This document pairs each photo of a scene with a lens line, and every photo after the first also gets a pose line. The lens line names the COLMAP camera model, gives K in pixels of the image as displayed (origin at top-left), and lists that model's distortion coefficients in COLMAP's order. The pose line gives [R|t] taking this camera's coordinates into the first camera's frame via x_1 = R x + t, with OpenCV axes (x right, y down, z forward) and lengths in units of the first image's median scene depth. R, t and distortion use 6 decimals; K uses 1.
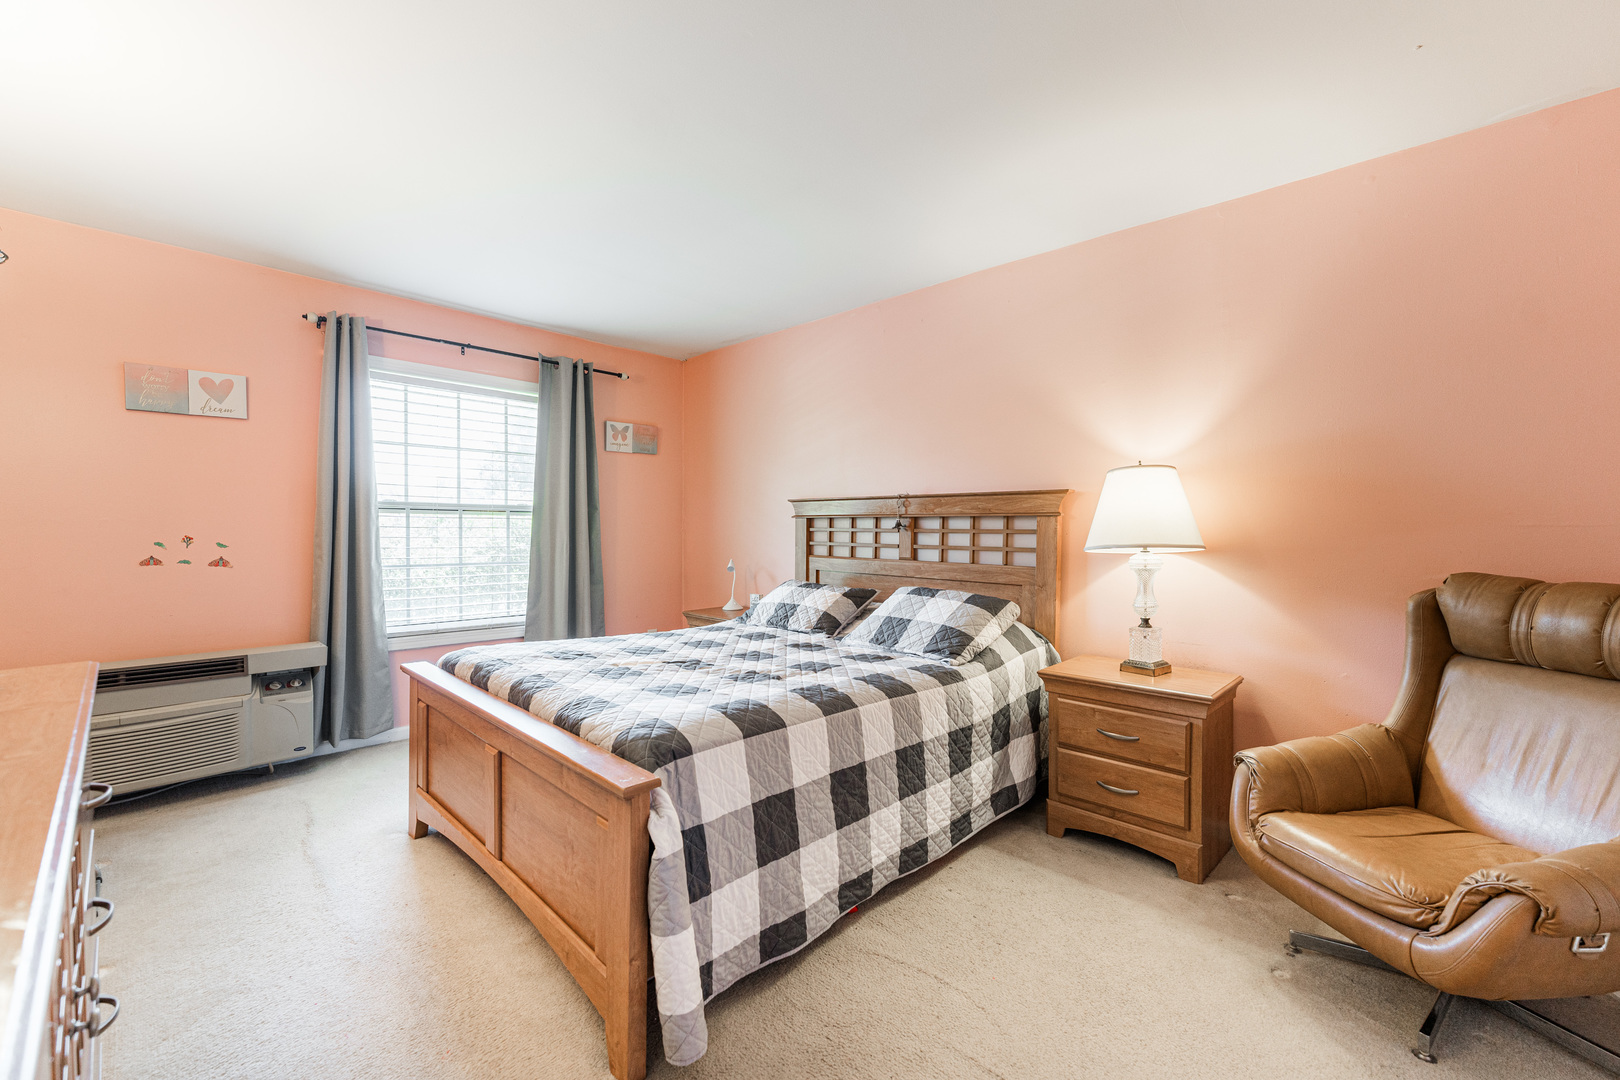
lens RADIAL K [[652.1, 0, 813.0], [0, 652.1, 544.6], [0, 0, 1]] dist [-0.000414, -0.000028]
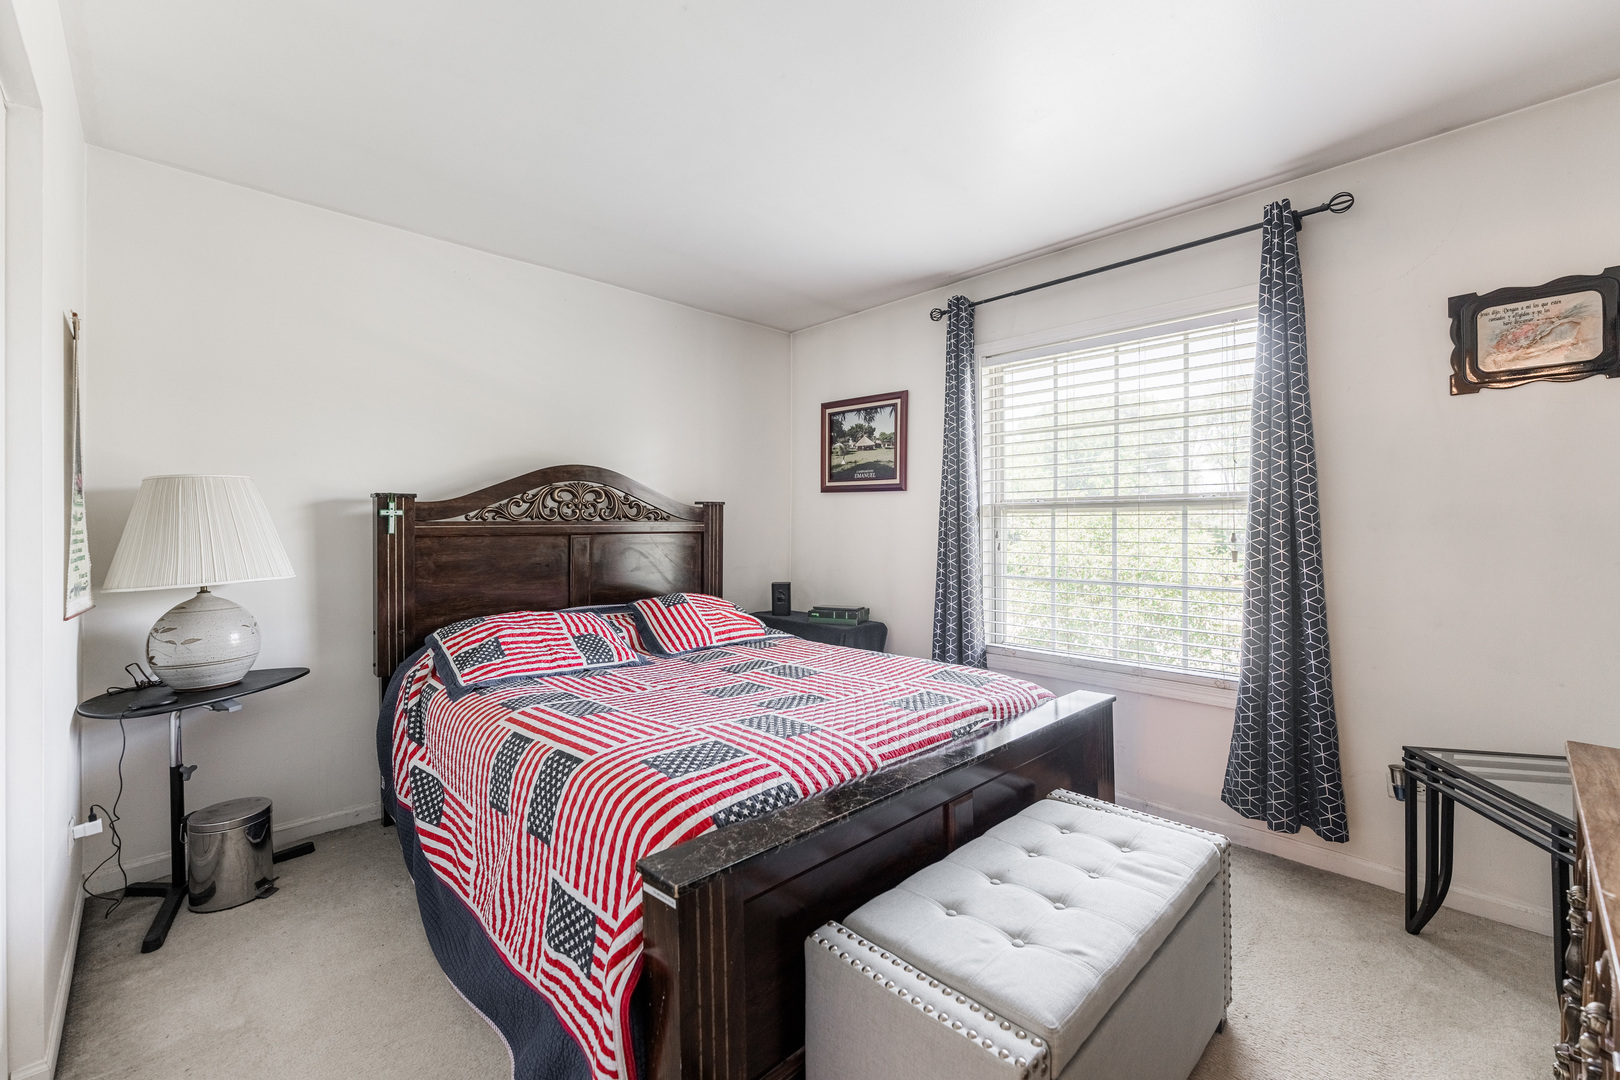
lens RADIAL K [[652.1, 0, 813.0], [0, 652.1, 544.6], [0, 0, 1]] dist [-0.000414, -0.000028]
pose [[-0.040496, 0.025616, -0.998851, 0.167969], [-0.025179, 0.999328, 0.026649, -0.025355], [0.998862, 0.026229, -0.039824, 0.867693]]
